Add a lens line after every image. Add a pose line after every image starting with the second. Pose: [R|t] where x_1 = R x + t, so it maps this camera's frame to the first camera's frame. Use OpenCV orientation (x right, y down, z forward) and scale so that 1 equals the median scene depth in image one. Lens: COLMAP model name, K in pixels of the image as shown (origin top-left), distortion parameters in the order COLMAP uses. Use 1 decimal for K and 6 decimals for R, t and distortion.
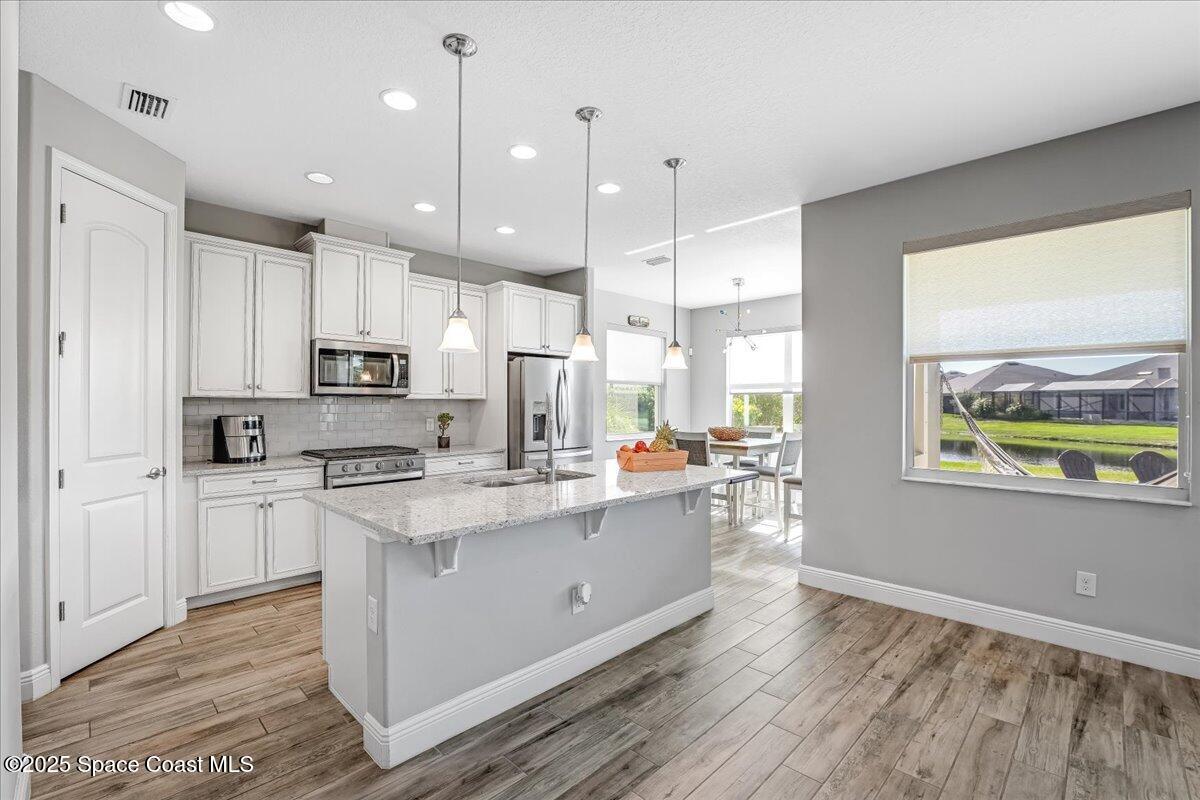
lens RADIAL K [[529.1, 0, 604.0], [0, 529.1, 402.2], [0, 0, 1]] dist [0.001339, 0.000355]
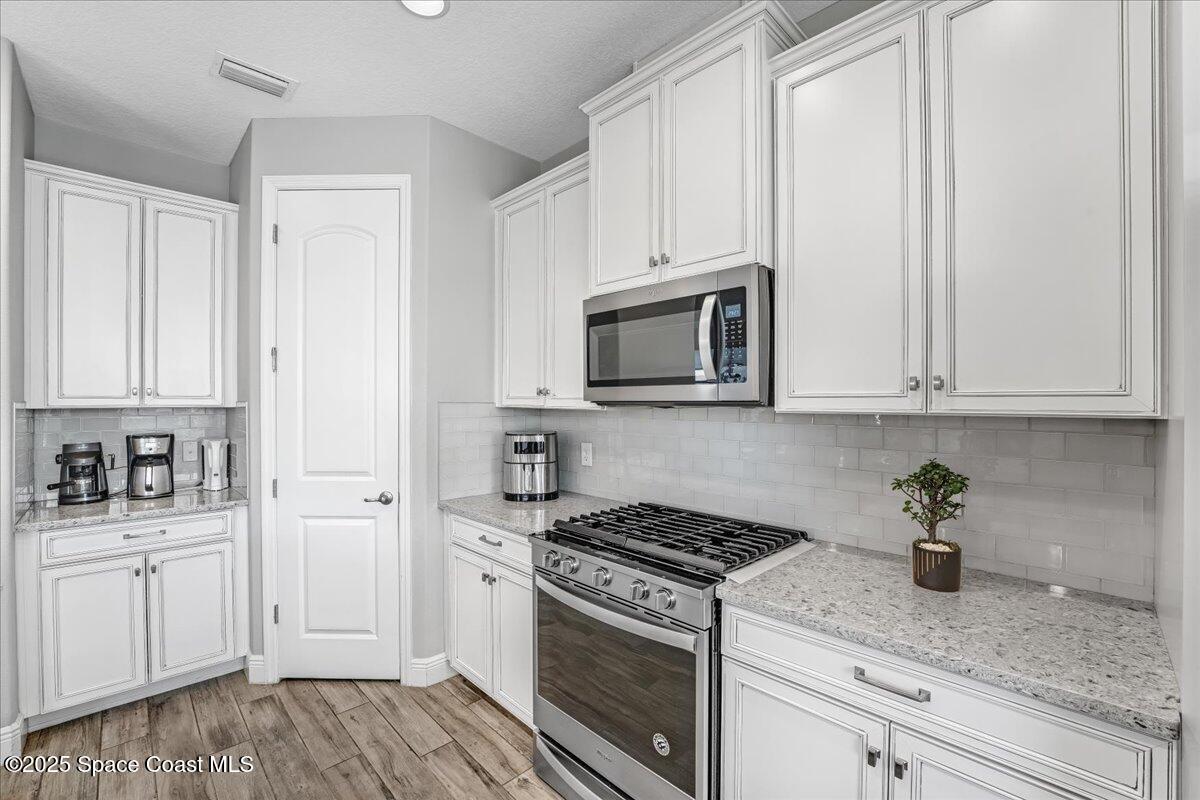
lens RADIAL K [[494.8, 0, 592.5], [0, 494.8, 405.4], [0, 0, 1]] dist [-0.026871, 0.003488]
pose [[-0.025581, 0.006233, -0.999653, -0.050993], [0.001768, 0.999979, 0.006190, -0.016262], [0.999671, -0.001609, -0.025592, 1.116674]]
